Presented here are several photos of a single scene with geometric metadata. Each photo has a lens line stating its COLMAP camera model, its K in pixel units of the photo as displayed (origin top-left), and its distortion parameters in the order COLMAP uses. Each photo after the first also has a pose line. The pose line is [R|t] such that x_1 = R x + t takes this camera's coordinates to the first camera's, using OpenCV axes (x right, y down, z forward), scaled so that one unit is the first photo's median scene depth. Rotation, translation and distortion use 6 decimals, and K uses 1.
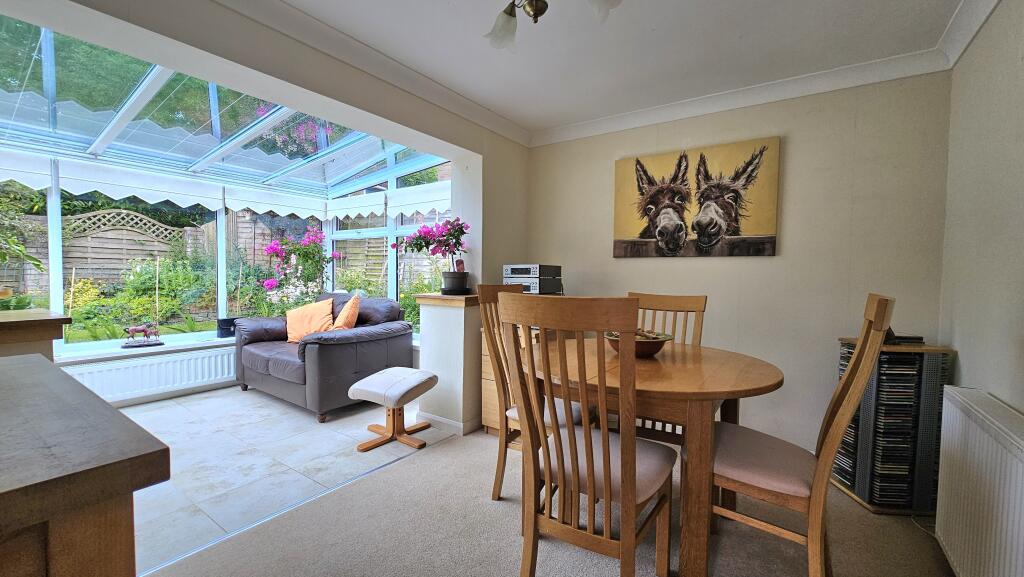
lens RADIAL K [[415.2, 0, 507.7], [0, 415.2, 291.3], [0, 0, 1]] dist [-0.002393, -0.000469]
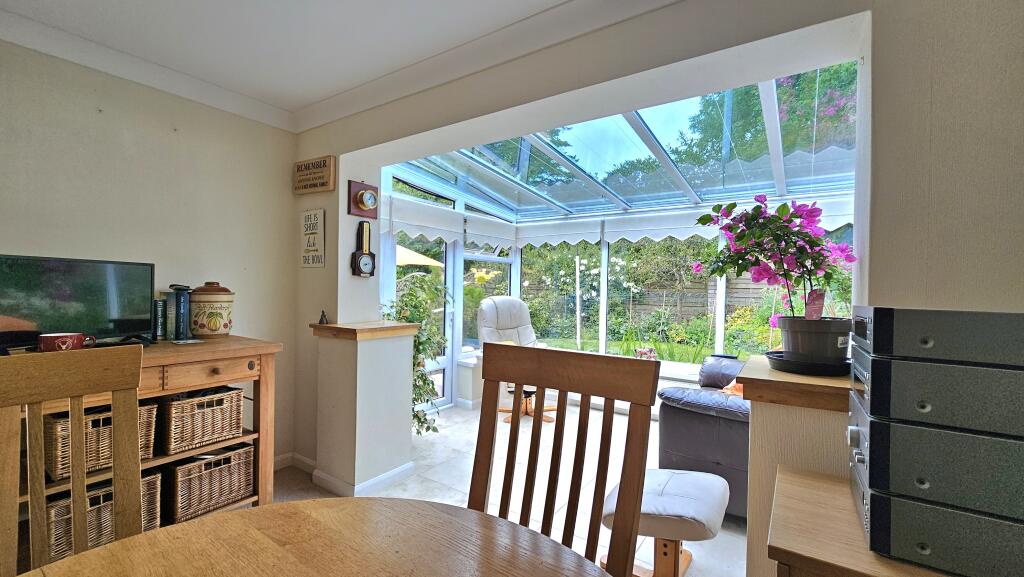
lens RADIAL K [[415.2, 0, 507.7], [0, 415.2, 291.3], [0, 0, 1]] dist [-0.002393, -0.000469]
pose [[0.016812, -0.006172, -0.999840, 0.310181], [-0.062003, 0.998050, -0.007204, -0.051181], [0.997934, 0.062114, 0.016397, 0.674972]]
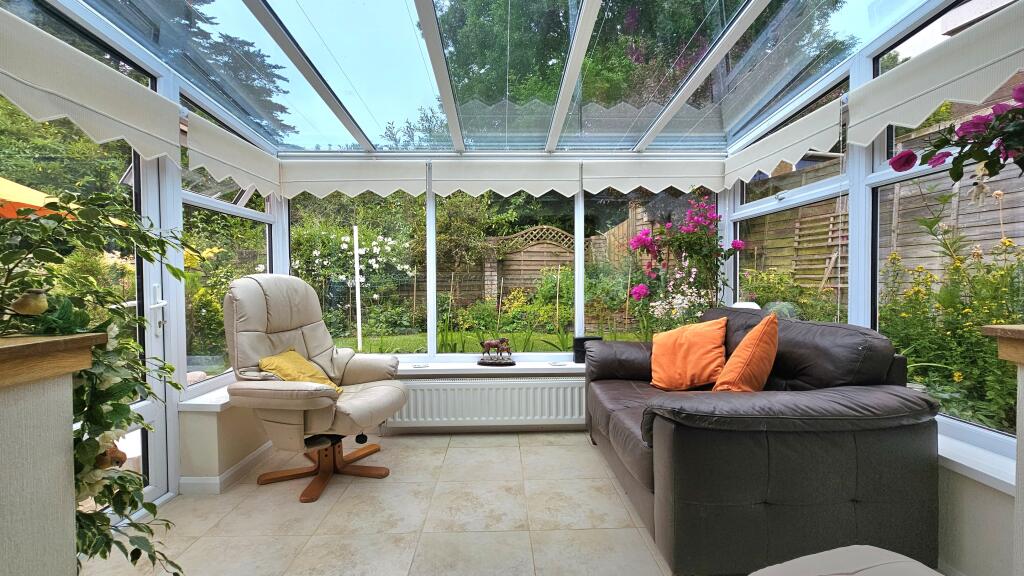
lens RADIAL K [[424.0, 0, 508.3], [0, 424.0, 290.8], [0, 0, 1]] dist [-0.001444, -0.000326]
pose [[0.602610, -0.001673, -0.798034, -0.189421], [-0.017720, 0.999723, -0.015477, -0.006011], [0.797839, 0.023468, 0.602413, 0.553886]]
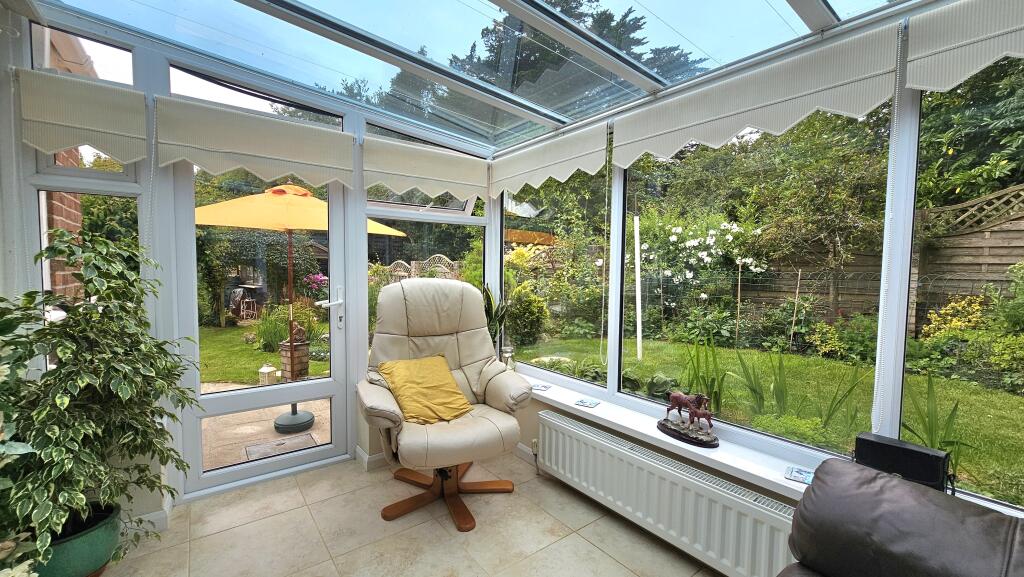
lens RADIAL K [[415.2, 0, 507.7], [0, 415.2, 291.3], [0, 0, 1]] dist [-0.002393, -0.000469]
pose [[-0.297540, 0.032829, -0.954145, -0.384457], [-0.055070, 0.997154, 0.051482, -0.069207], [0.953120, 0.067863, -0.294886, 1.079878]]
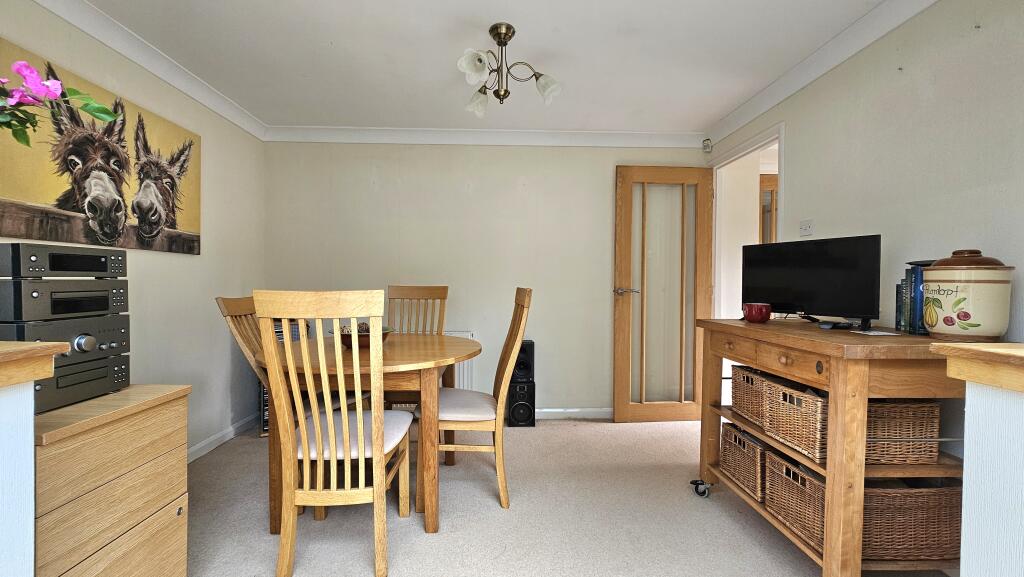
lens RADIAL K [[415.2, 0, 507.7], [0, 415.2, 291.3], [0, 0, 1]] dist [-0.002393, -0.000469]
pose [[-0.601388, -0.031091, 0.798352, -0.498273], [0.021056, 0.998279, 0.054737, -0.030782], [-0.798680, 0.049728, -0.599698, 0.834729]]
